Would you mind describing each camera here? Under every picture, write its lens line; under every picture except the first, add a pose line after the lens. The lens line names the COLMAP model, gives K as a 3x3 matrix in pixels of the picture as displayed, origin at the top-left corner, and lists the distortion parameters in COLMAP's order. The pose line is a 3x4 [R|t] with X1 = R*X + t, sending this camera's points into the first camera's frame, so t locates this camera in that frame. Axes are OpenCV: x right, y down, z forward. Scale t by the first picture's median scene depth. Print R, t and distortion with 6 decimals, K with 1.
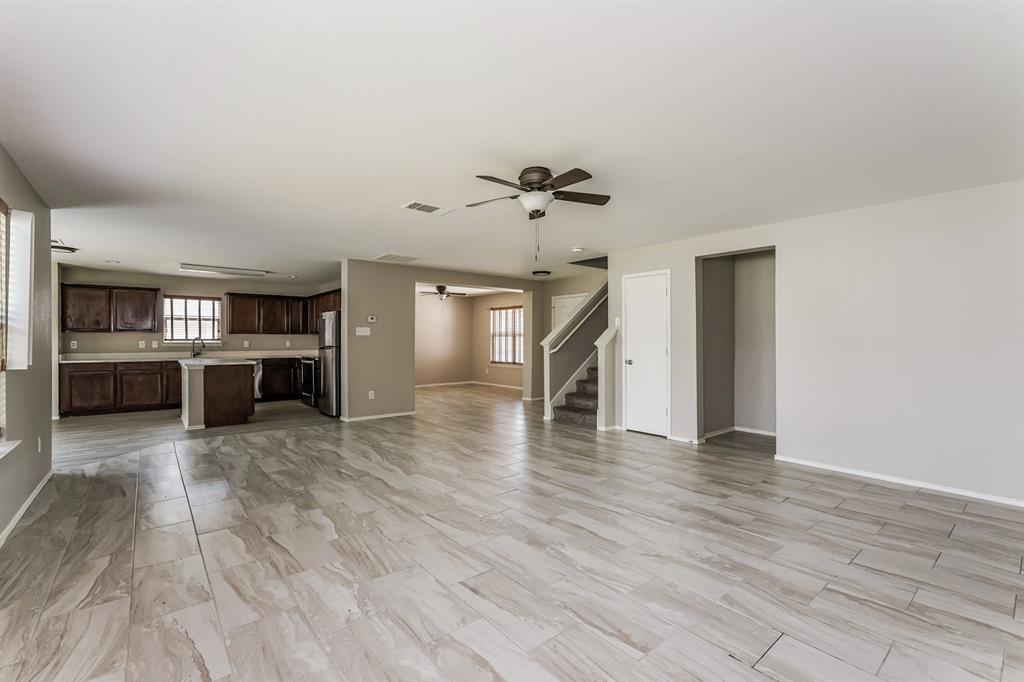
lens RADIAL K [[451.2, 0, 513.9], [0, 451.2, 341.1], [0, 0, 1]] dist [-0.009536, 0.003796]
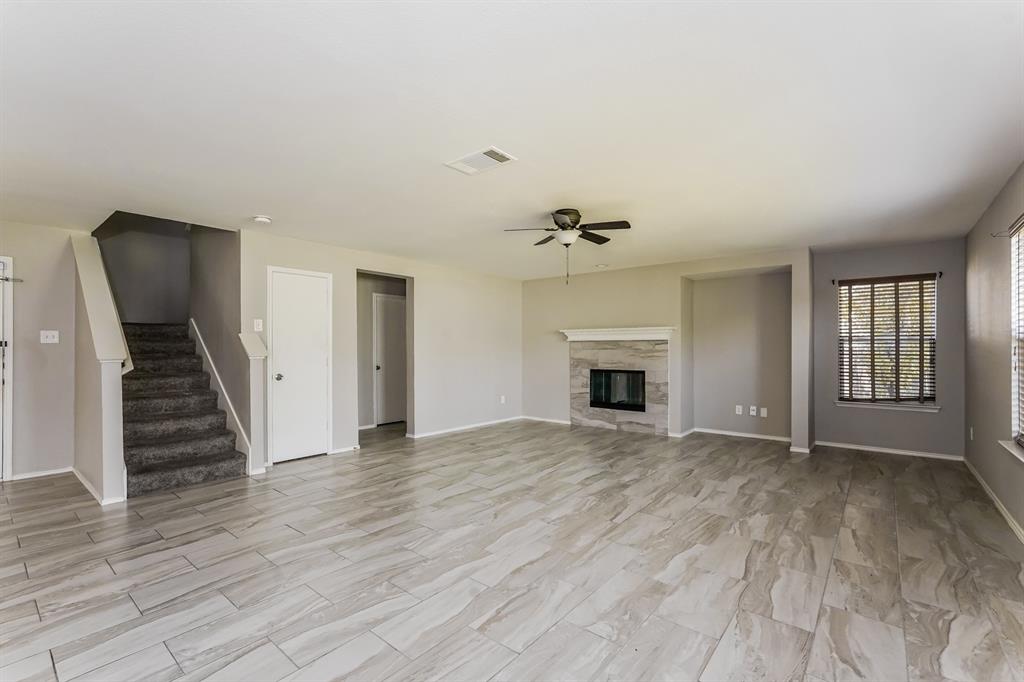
lens RADIAL K [[451.2, 0, 519.4], [0, 451.2, 348.6], [0, 0, 1]] dist [-0.009536, 0.003796]
pose [[-0.203141, -0.000678, 0.979149, -0.491155], [0.004549, 0.999988, 0.001636, -0.002715], [-0.979139, 0.004787, -0.203135, 0.602984]]
